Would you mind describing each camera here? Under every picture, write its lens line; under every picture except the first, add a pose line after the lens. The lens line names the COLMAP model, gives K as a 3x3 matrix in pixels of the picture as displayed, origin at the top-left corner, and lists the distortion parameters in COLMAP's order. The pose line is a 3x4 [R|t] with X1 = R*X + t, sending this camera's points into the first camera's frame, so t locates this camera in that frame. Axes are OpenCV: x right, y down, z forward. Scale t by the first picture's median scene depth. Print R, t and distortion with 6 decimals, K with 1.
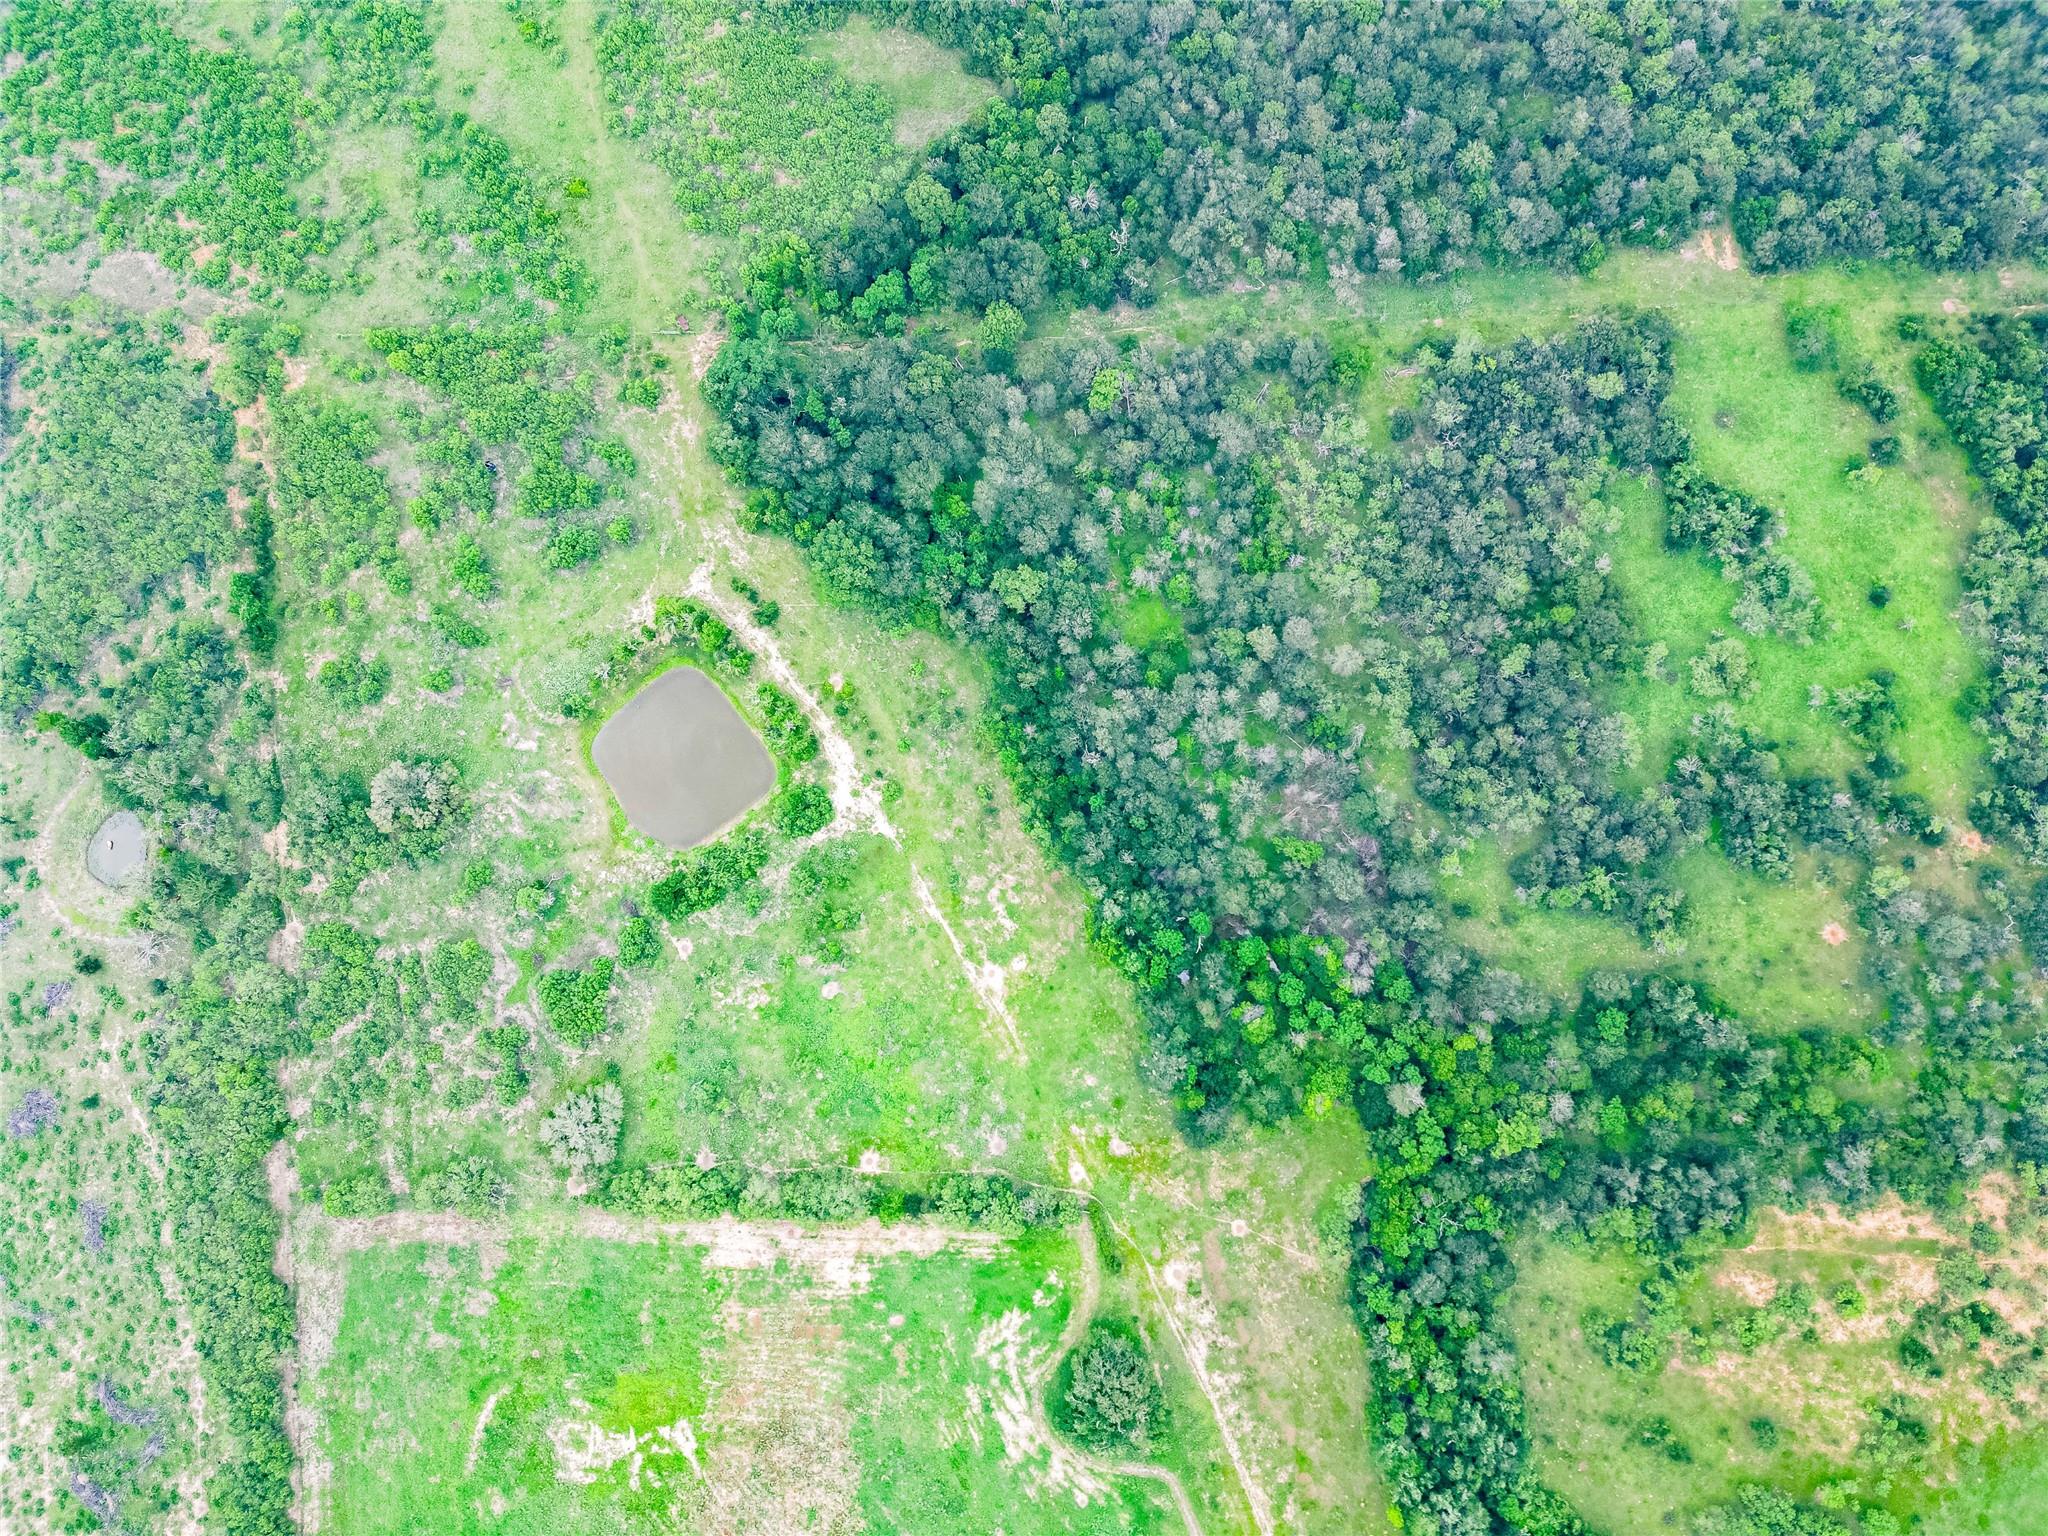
lens RADIAL K [[1427.6, 0, 1027.2], [0, 1427.6, 748.1], [0, 0, 1]] dist [0.066631, -0.060468]
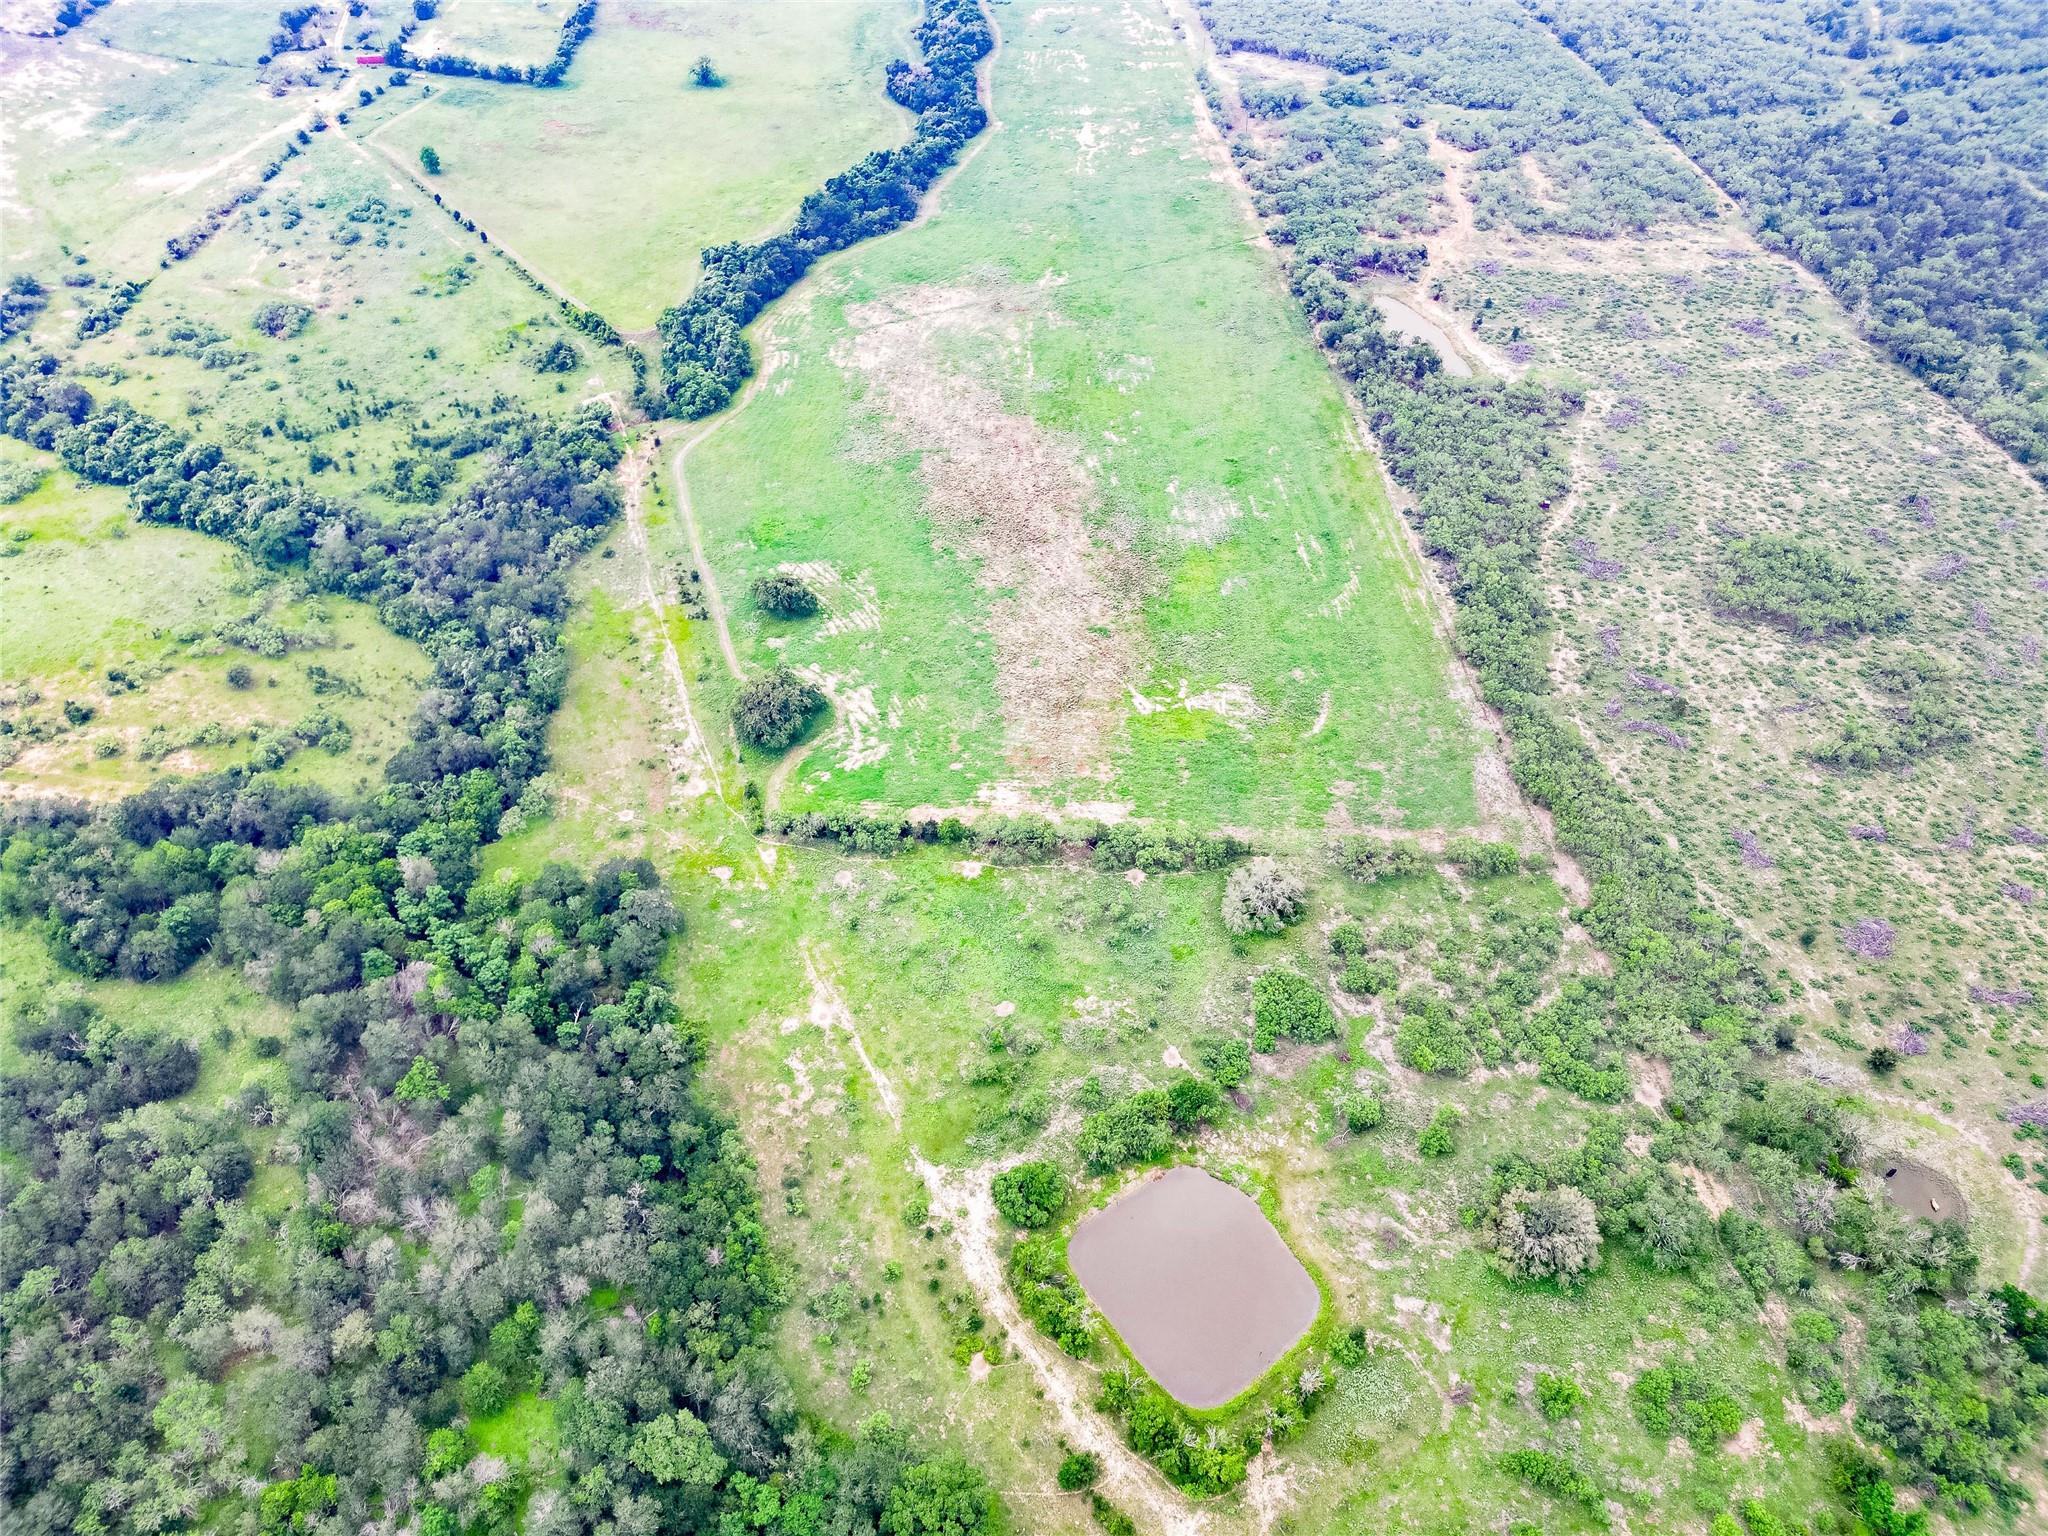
lens RADIAL K [[1427.6, 0, 1014.1], [0, 1427.6, 765.2], [0, 0, 1]] dist [0.066631, -0.060468]
pose [[-0.997414, -0.011155, 0.071003, -0.205931], [0.065104, -0.558773, 0.826761, -0.486300], [0.030452, 0.829245, 0.558054, 0.379248]]
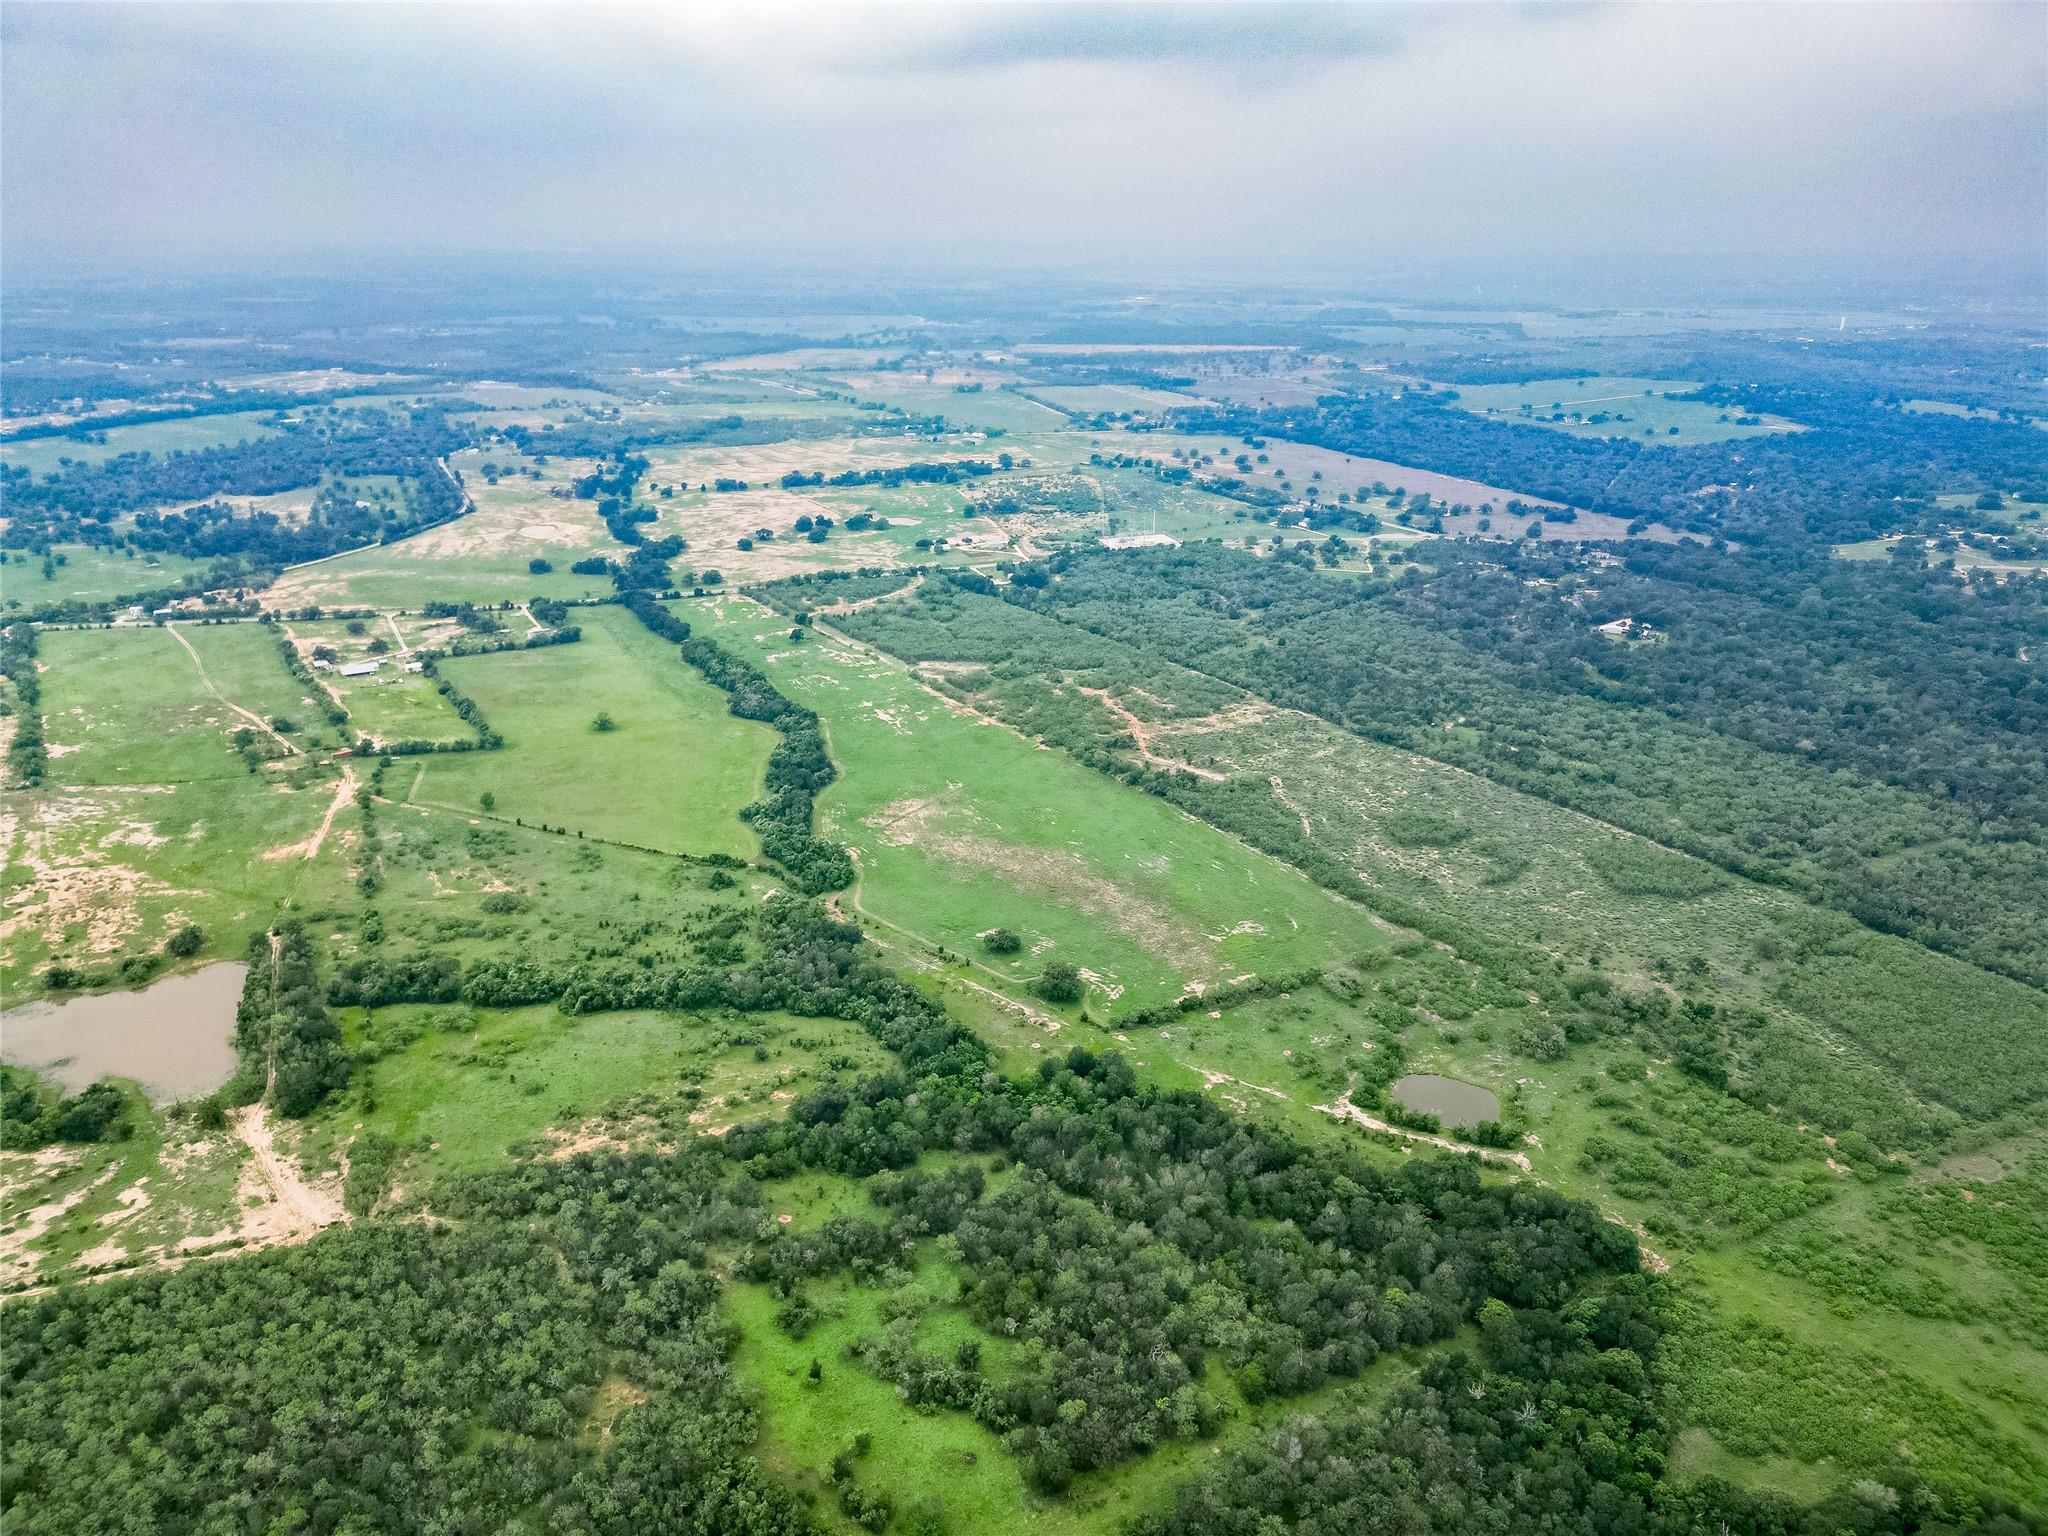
lens RADIAL K [[1427.6, 0, 1002.7], [0, 1427.6, 765.8], [0, 0, 1]] dist [0.066631, -0.060468]
pose [[-0.895198, 0.188253, -0.403957, 0.866092], [-0.434328, -0.165336, 0.885451, -1.245235], [0.099900, 0.968104, 0.229772, 0.189564]]
